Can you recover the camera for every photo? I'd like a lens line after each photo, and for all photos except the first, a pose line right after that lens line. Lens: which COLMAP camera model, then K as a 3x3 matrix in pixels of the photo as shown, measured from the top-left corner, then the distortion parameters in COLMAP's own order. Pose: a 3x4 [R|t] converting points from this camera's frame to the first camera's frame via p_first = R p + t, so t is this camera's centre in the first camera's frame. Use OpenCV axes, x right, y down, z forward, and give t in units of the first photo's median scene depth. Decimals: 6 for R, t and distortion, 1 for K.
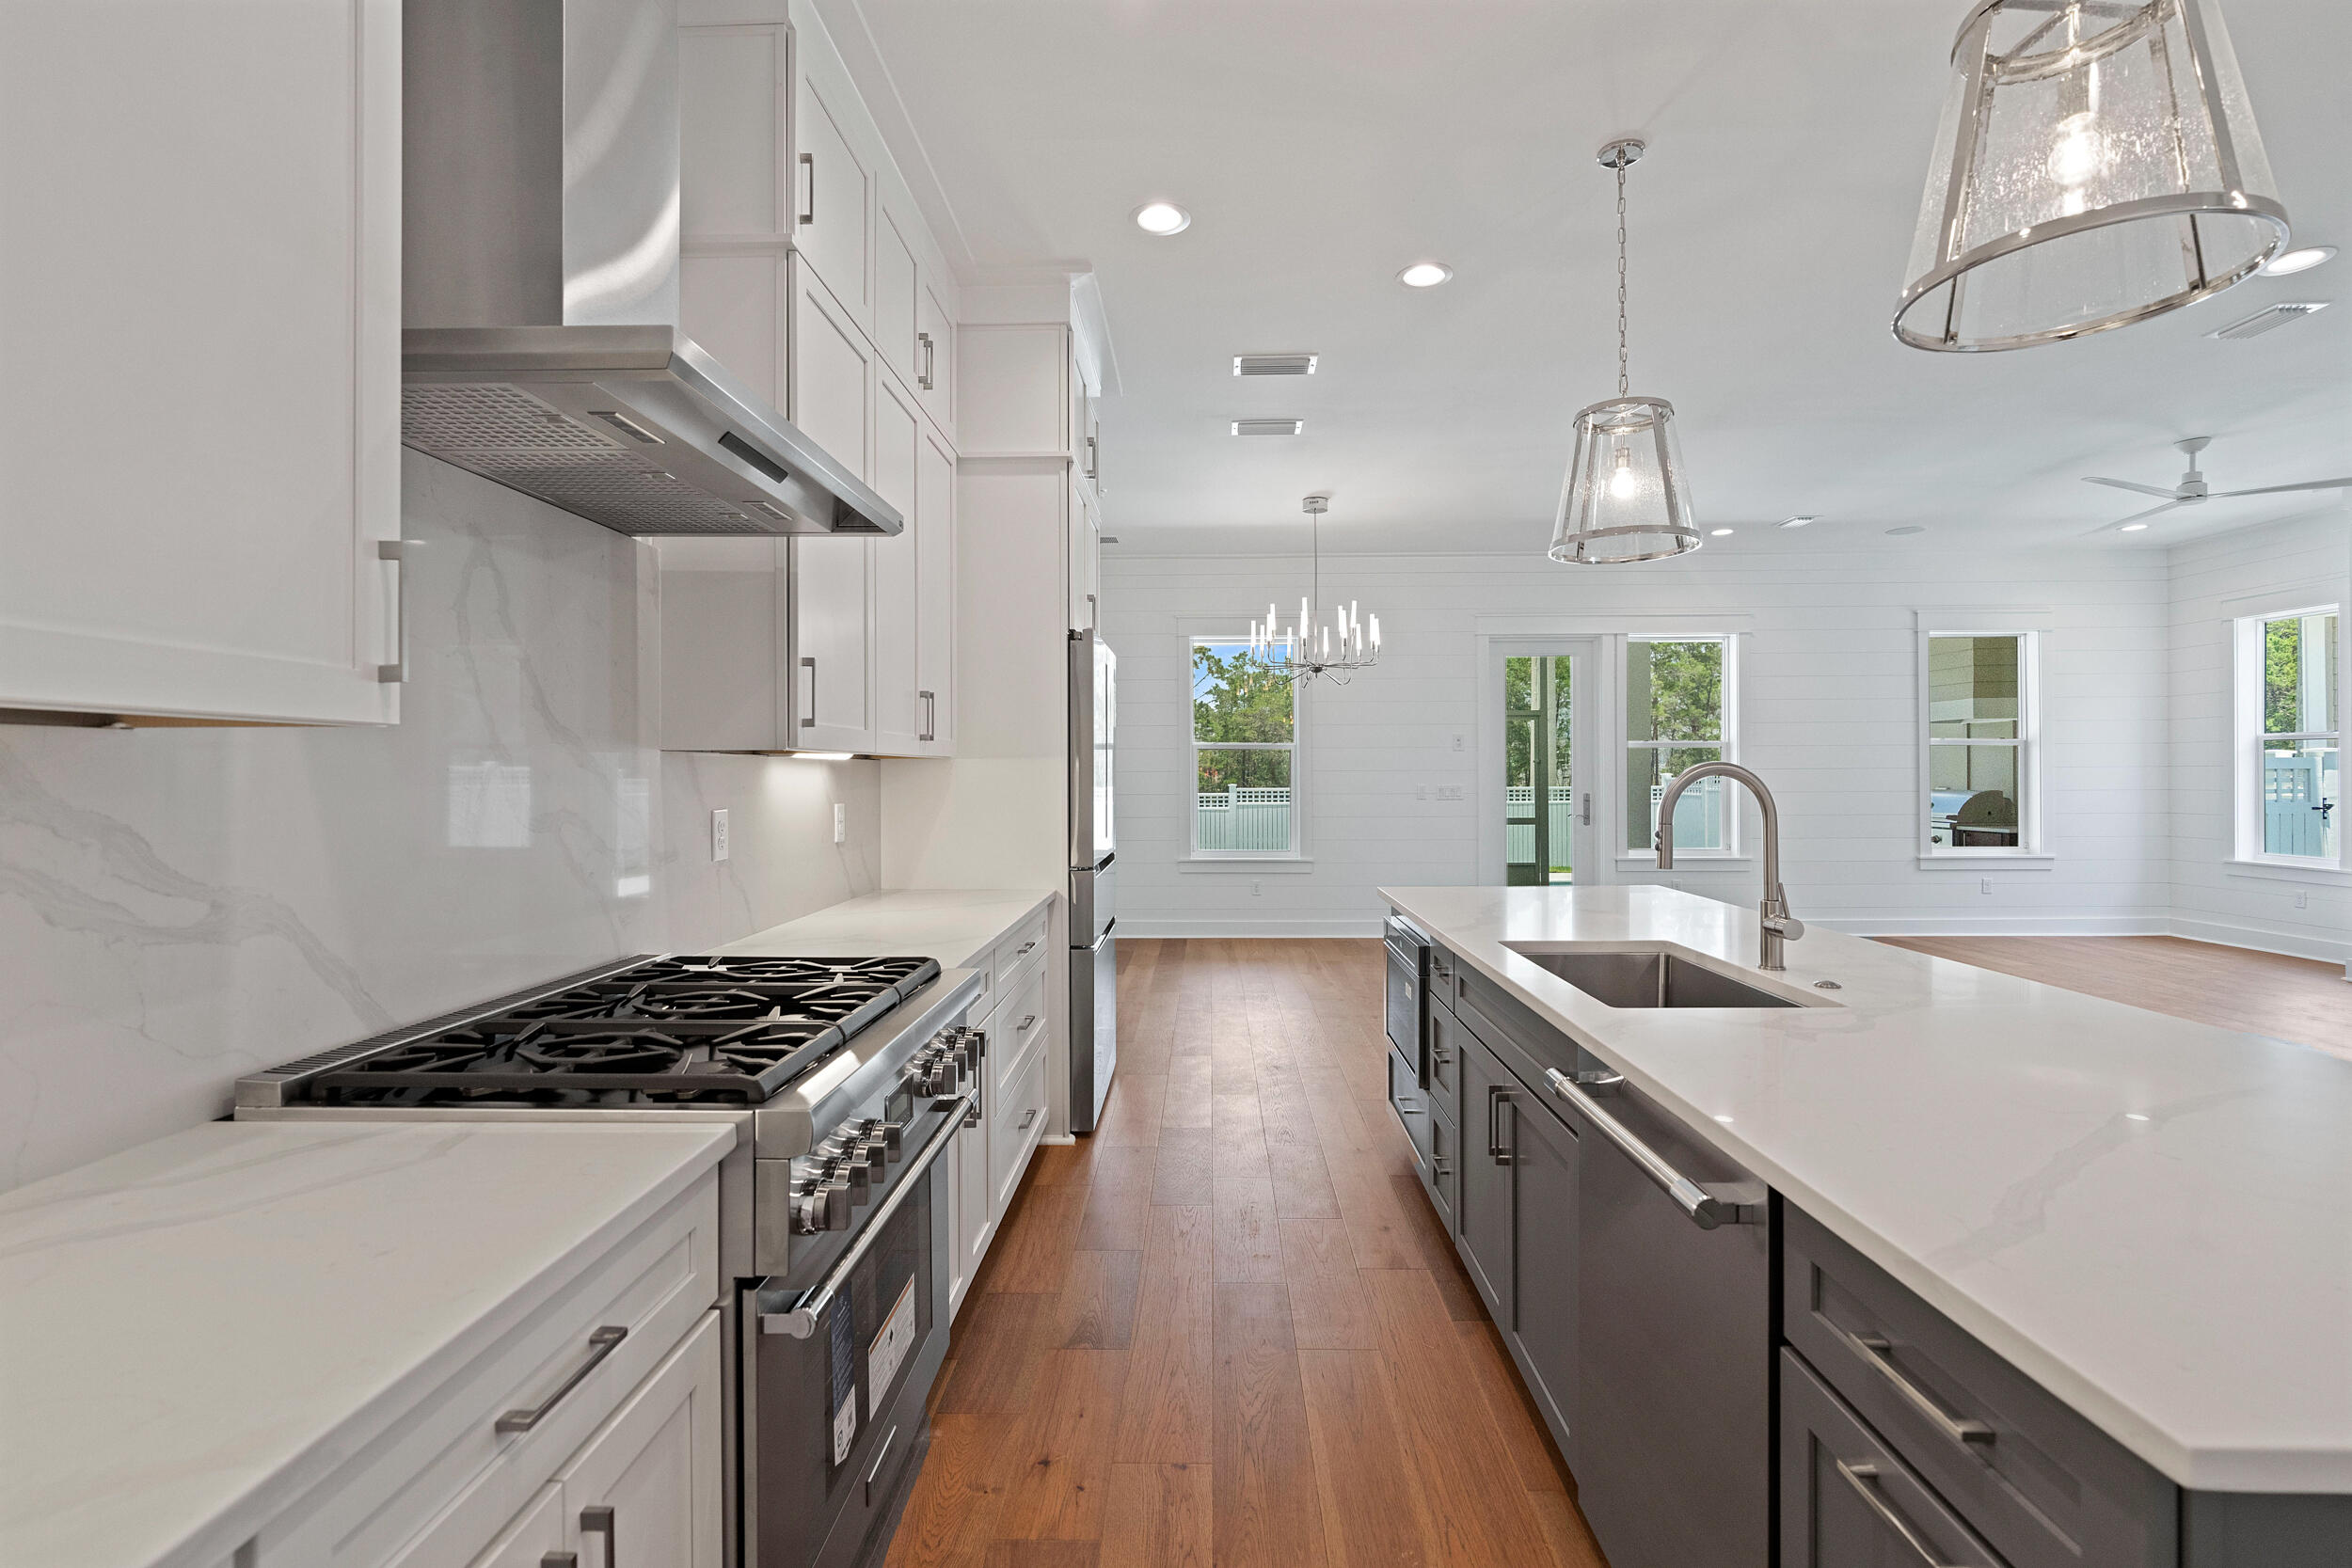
lens RADIAL K [[1061.7, 0, 1187.0], [0, 1061.7, 775.7], [0, 0, 1]] dist [-0.009941, 0.003991]
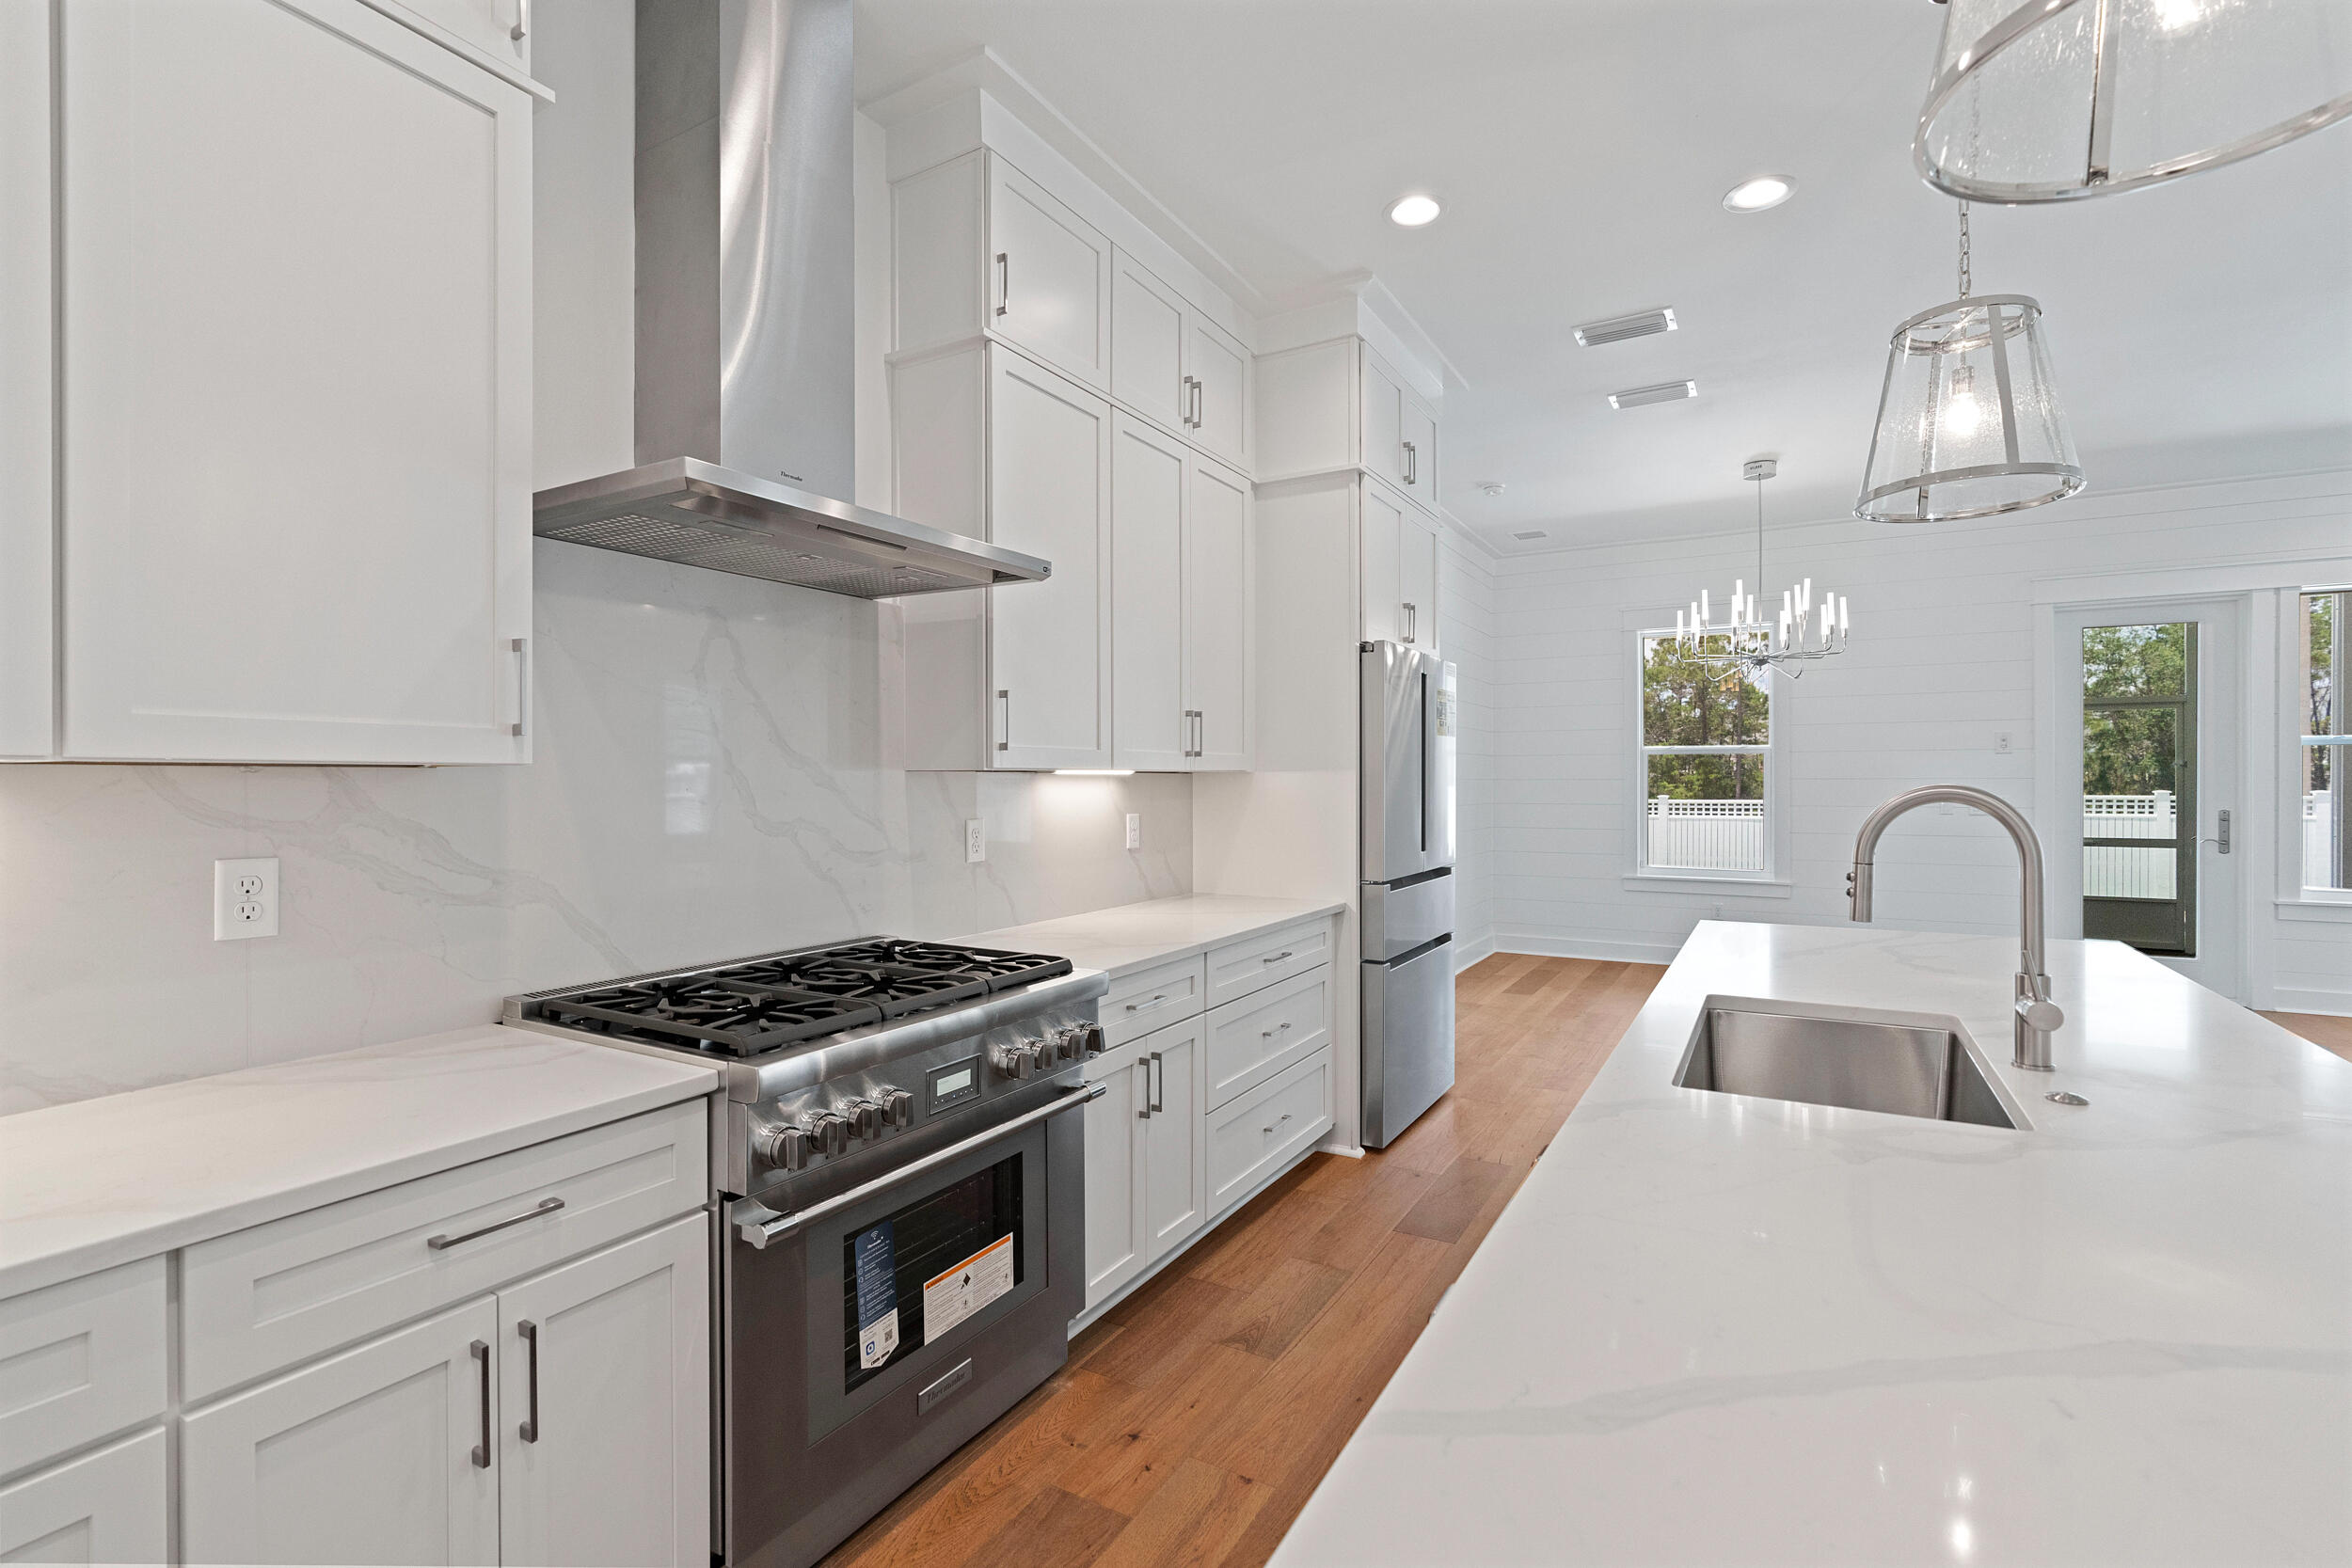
lens RADIAL K [[1061.7, 0, 1186.7], [0, 1061.7, 784.8], [0, 0, 1]] dist [-0.009941, 0.003991]
pose [[0.877124, 0.004368, -0.480244, 0.296592], [-0.001500, 0.999979, 0.006357, -0.012320], [0.480262, -0.004855, 0.877112, 0.061896]]
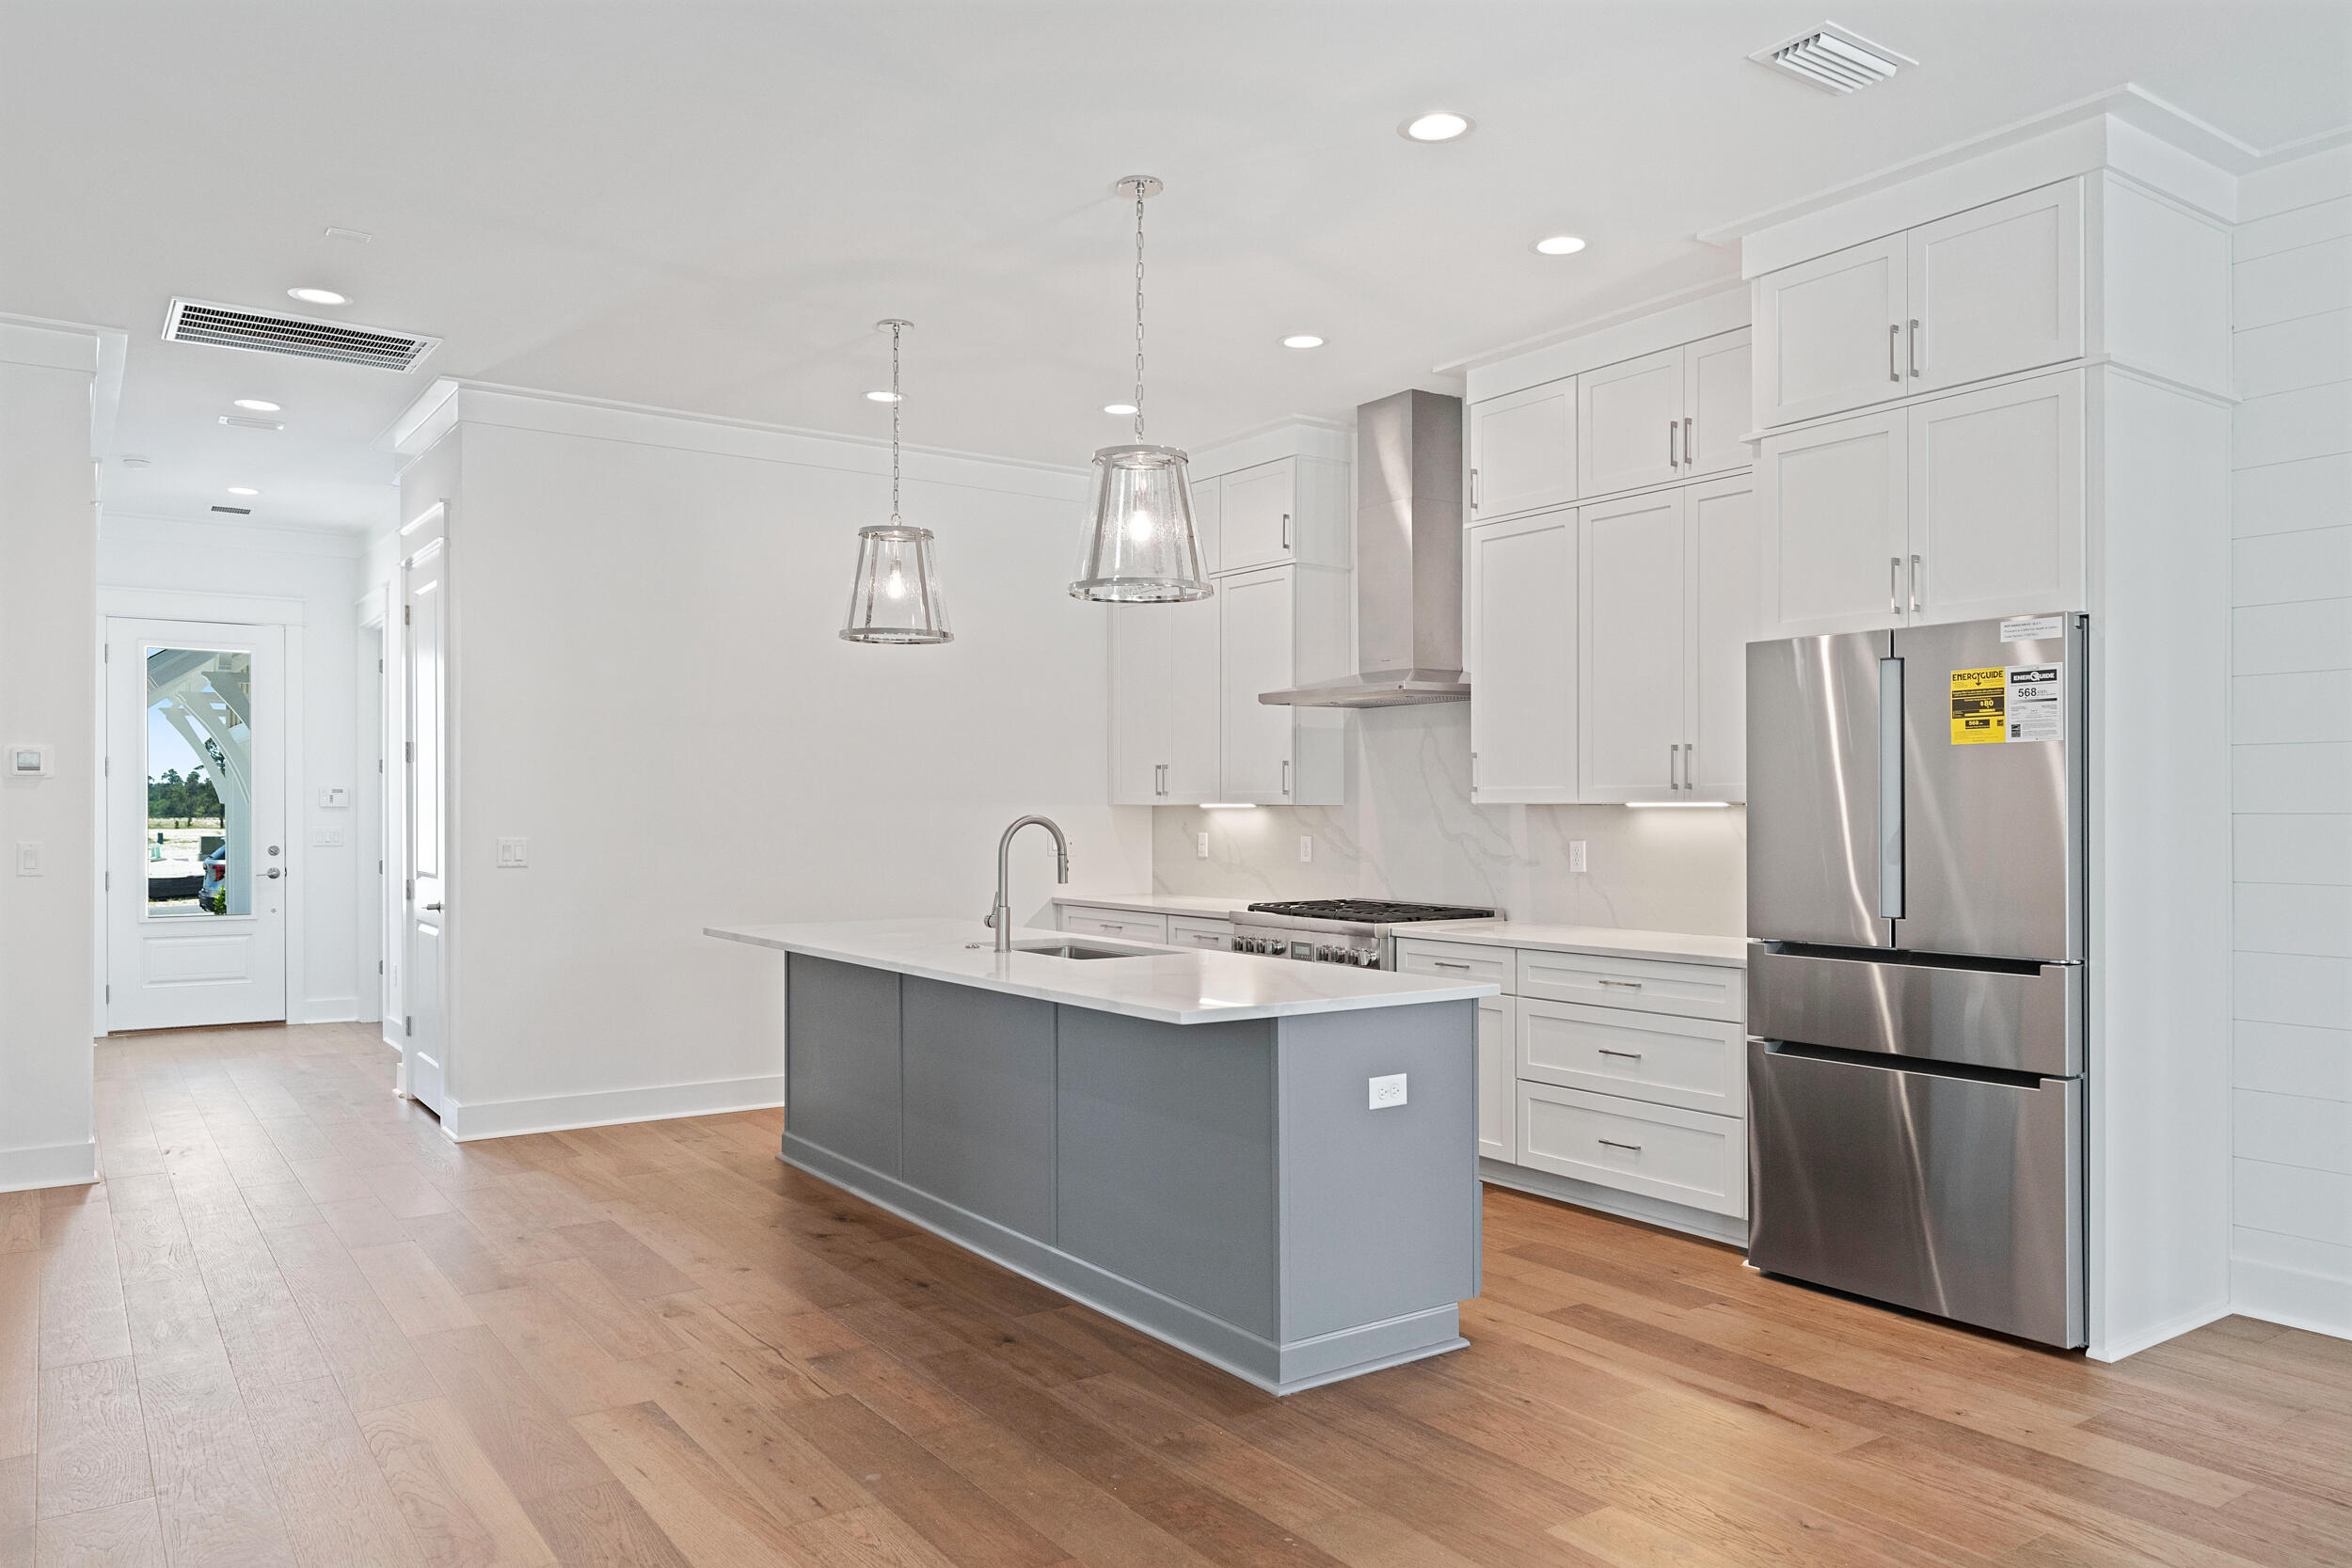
lens RADIAL K [[1615.0, 0, 1182.3], [0, 1615.0, 814.6], [0, 0, 1]] dist [0.001941, 0.001108]
pose [[-0.804135, 0.008528, -0.594386, 1.304286], [0.004675, 0.999957, 0.008022, -0.025239], [0.594428, 0.003672, -0.804140, 2.284626]]
